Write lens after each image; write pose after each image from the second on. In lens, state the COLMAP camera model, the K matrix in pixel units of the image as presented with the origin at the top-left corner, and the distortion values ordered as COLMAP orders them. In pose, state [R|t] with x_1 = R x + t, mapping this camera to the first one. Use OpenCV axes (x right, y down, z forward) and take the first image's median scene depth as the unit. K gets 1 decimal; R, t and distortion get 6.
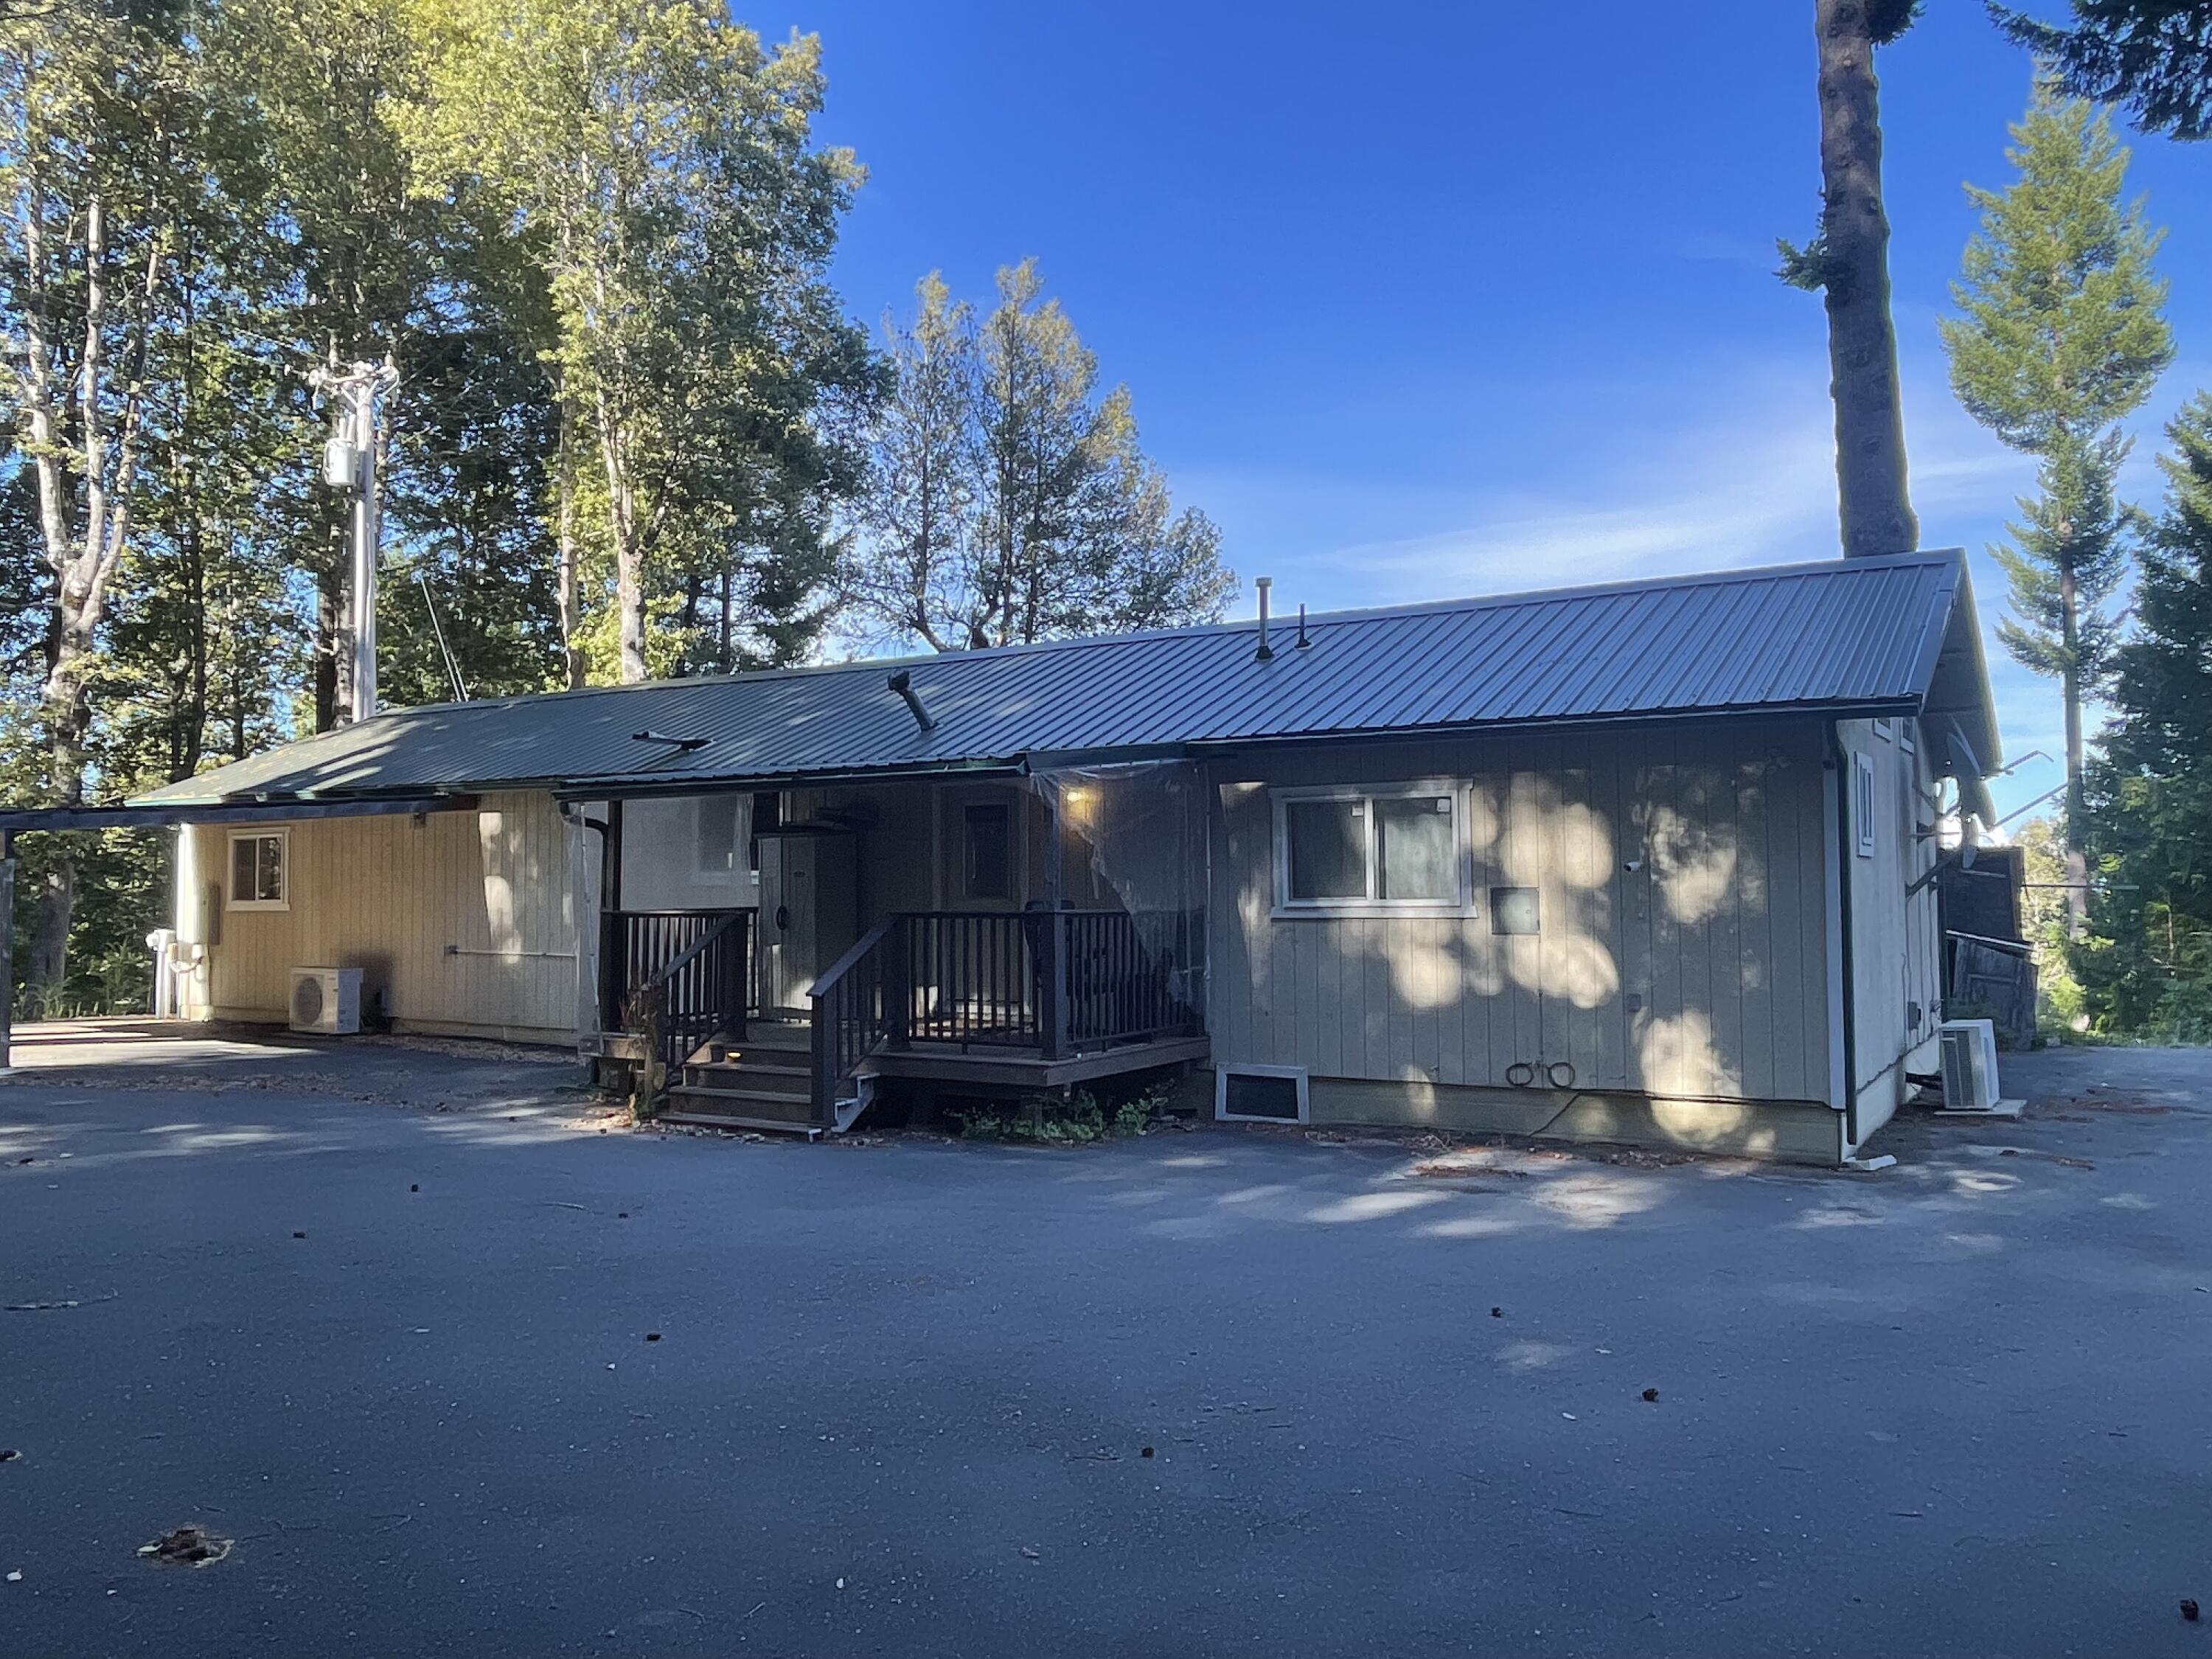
lens RADIAL K [[1614.4, 0, 1106.0], [0, 1614.4, 829.5], [0, 0, 1]] dist [0.000035, -0.010515]
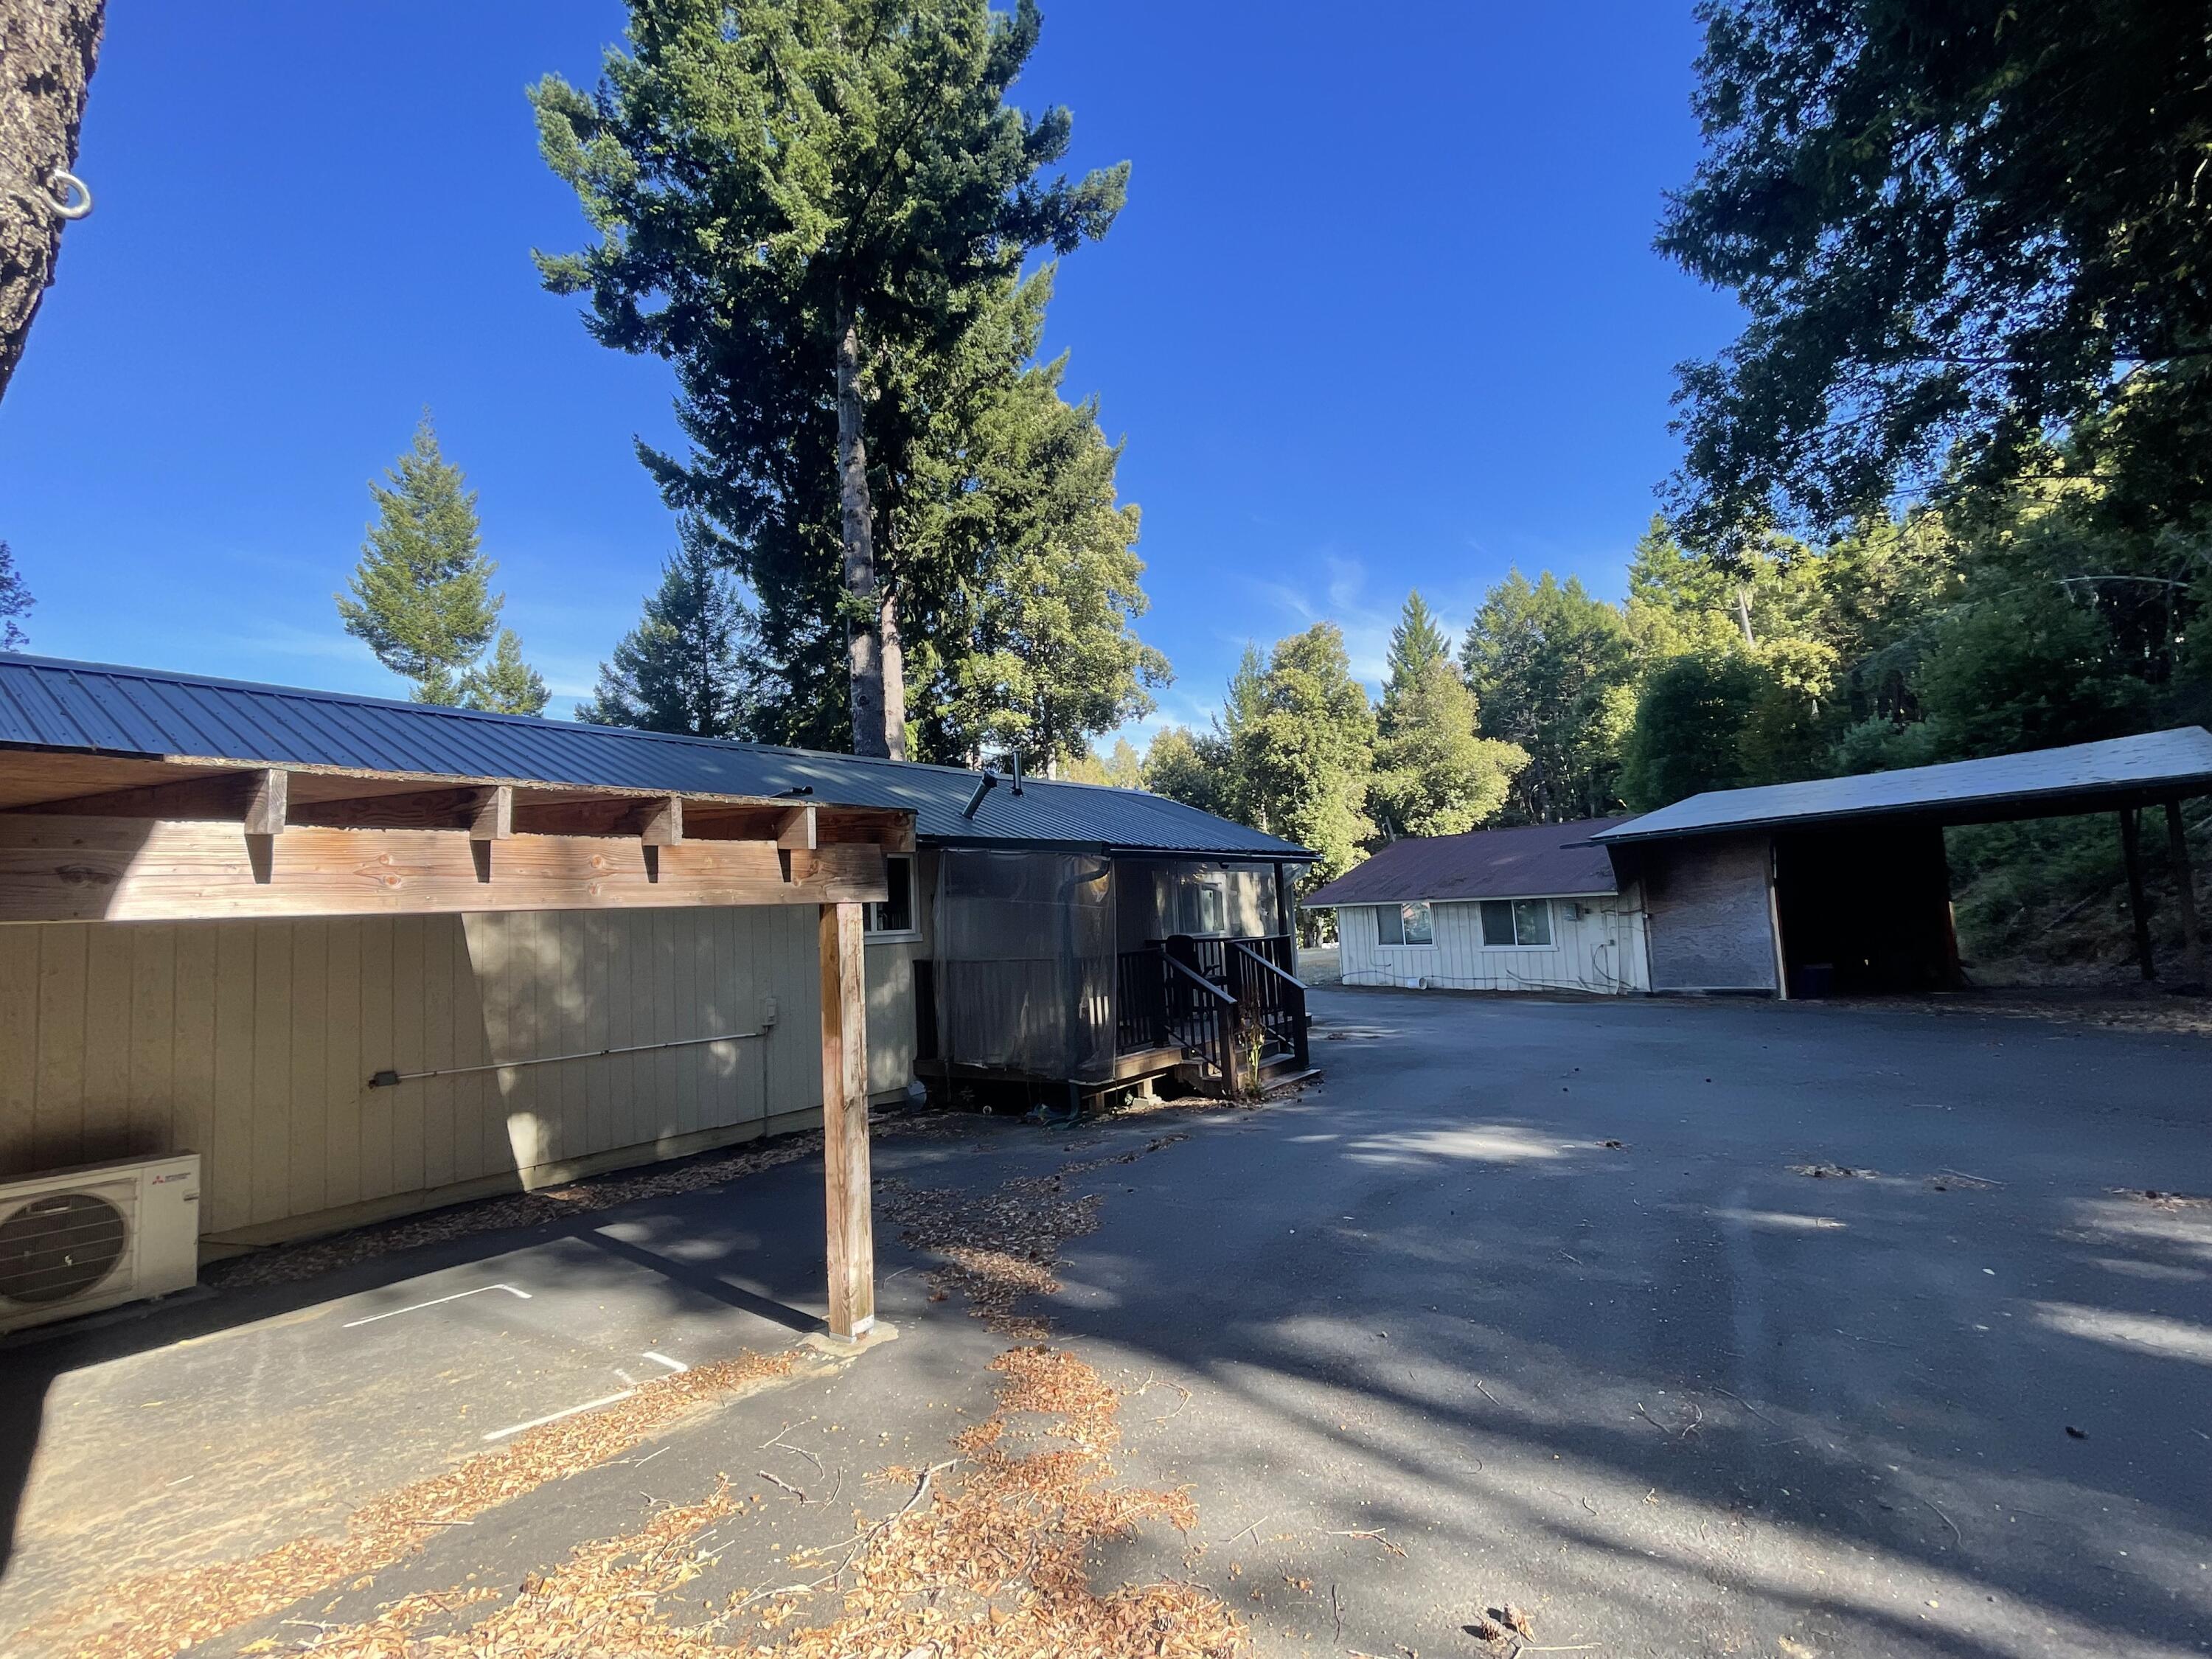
lens RADIAL K [[1036.6, 0, 1110.6], [0, 1036.6, 838.5], [0, 0, 1]] dist [-0.000885, -0.000174]
pose [[0.068174, 0.078600, 0.994572, -0.538203], [0.019196, 0.996604, -0.080076, 0.014030], [-0.997489, 0.024551, 0.066434, 0.476206]]
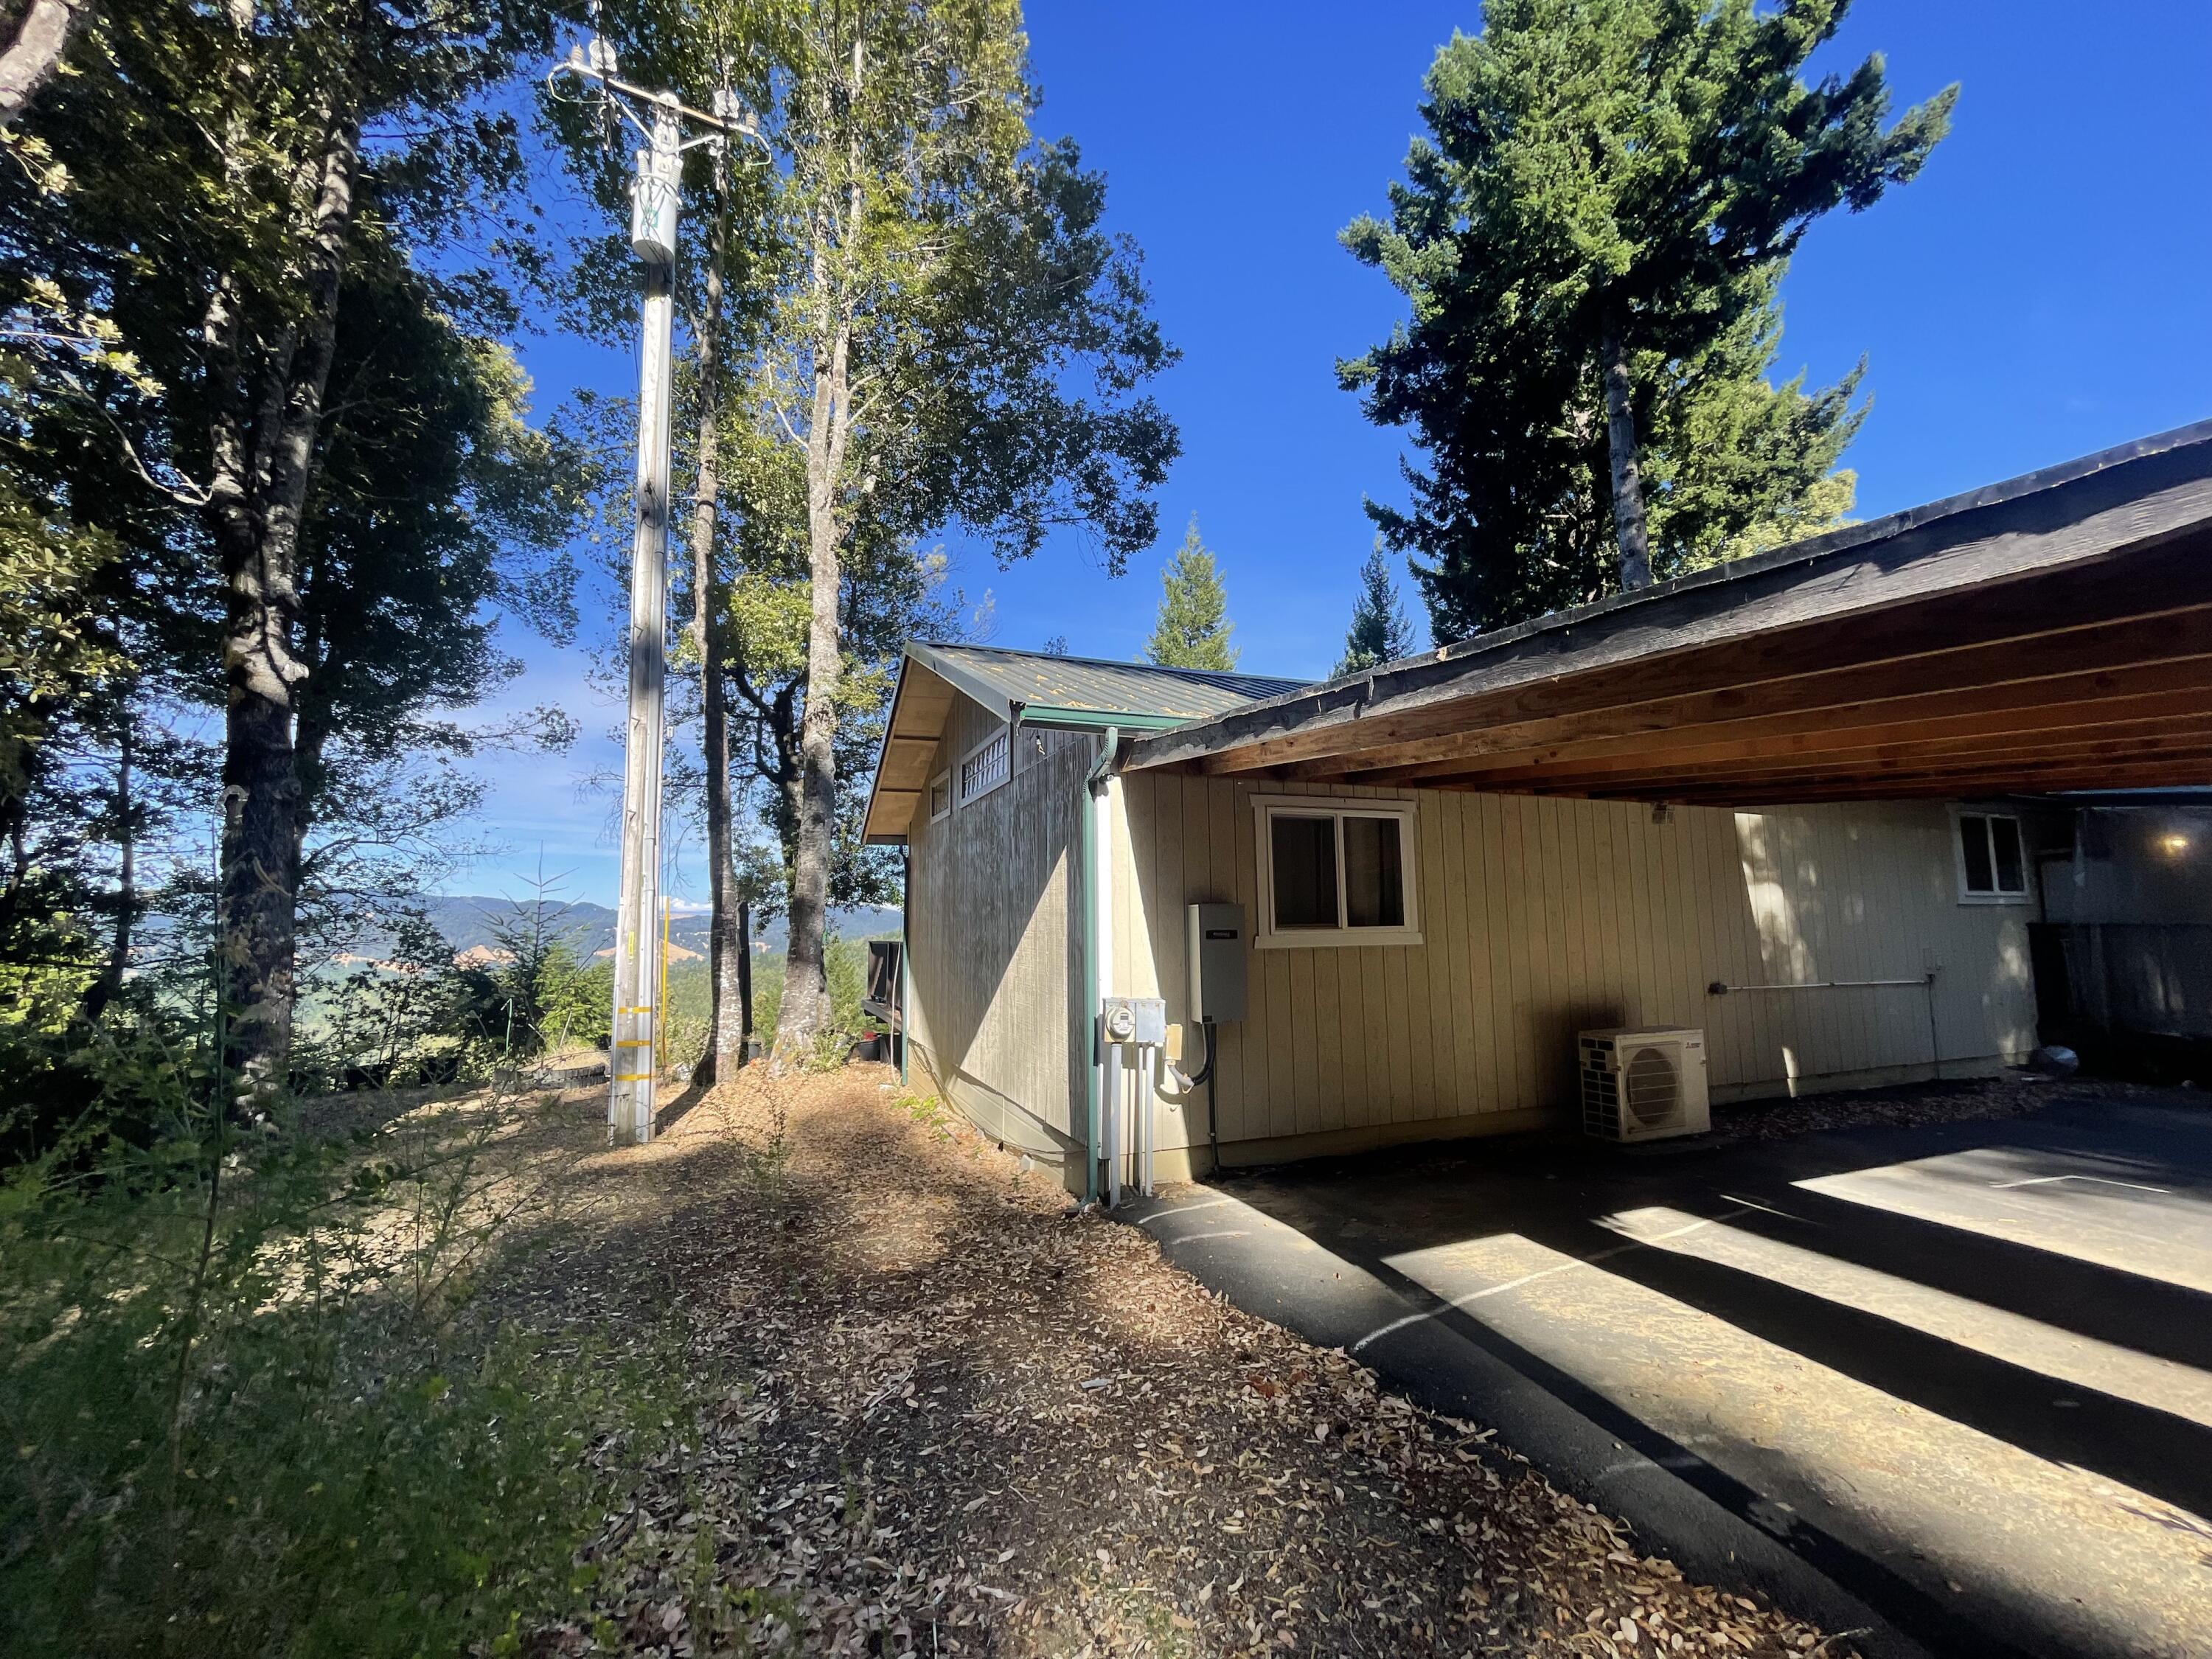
lens RADIAL K [[905.1, 0, 1109.6], [0, 905.1, 819.2], [0, 0, 1]] dist [-0.000150, -0.000017]
pose [[0.586563, 0.088218, 0.805085, -0.629122], [-0.016938, 0.995169, -0.096707, 0.028916], [-0.809727, 0.043088, 0.585223, 0.670389]]
